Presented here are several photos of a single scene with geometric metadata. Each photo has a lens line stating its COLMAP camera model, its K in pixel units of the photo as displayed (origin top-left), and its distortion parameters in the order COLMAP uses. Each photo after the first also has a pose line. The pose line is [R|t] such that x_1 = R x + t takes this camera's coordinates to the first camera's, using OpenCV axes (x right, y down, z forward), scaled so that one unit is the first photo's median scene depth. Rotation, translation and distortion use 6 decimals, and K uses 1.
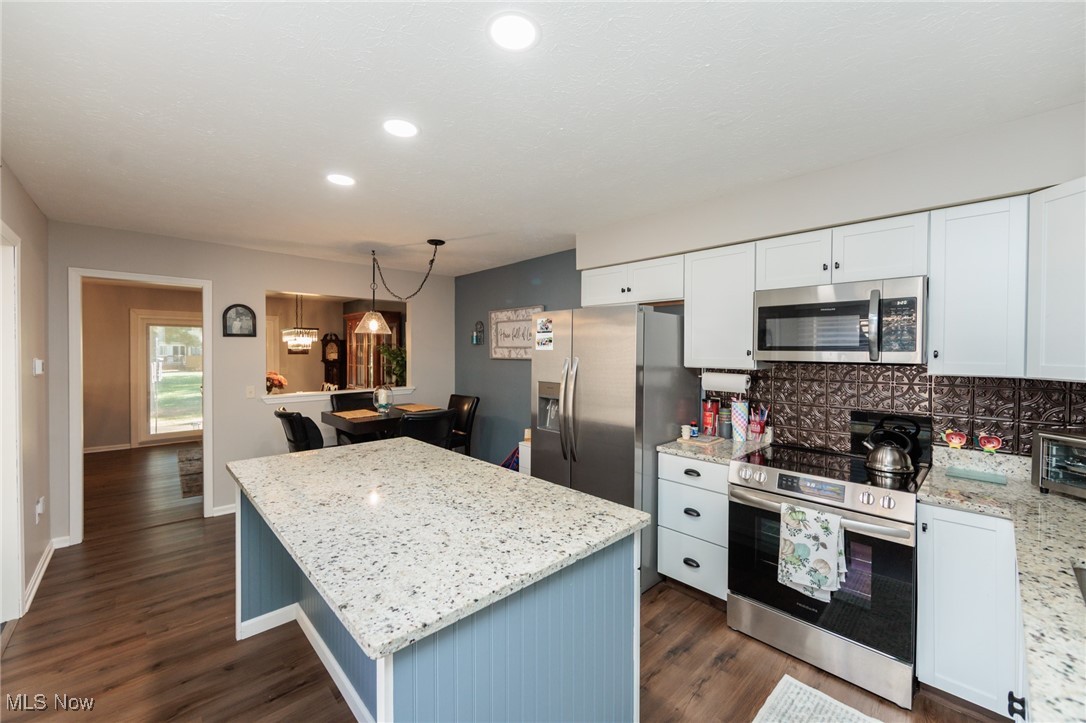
lens RADIAL K [[430.0, 0, 541.8], [0, 430.0, 358.7], [0, 0, 1]] dist [-0.000146, -0.000020]
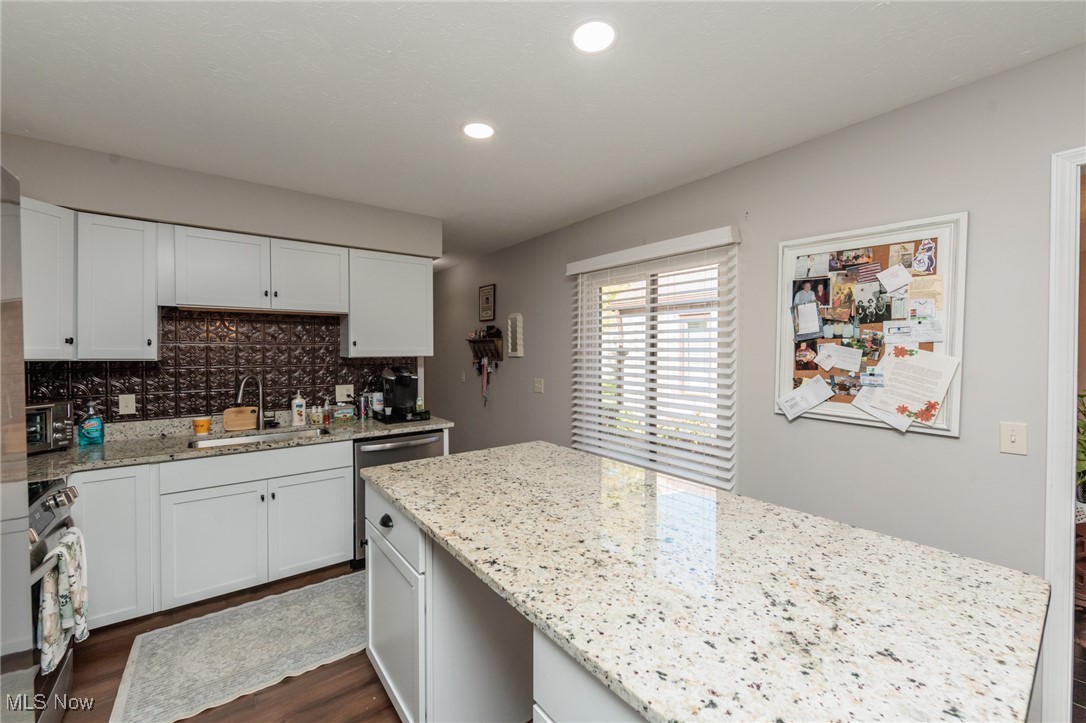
lens RADIAL K [[430.0, 0, 544.0], [0, 430.0, 359.2], [0, 0, 1]] dist [-0.000146, -0.000020]
pose [[-0.995285, -0.005362, 0.096846, -0.343440], [-0.001916, 0.999363, 0.035645, 0.003360], [-0.096975, 0.035292, -0.994661, 1.921612]]
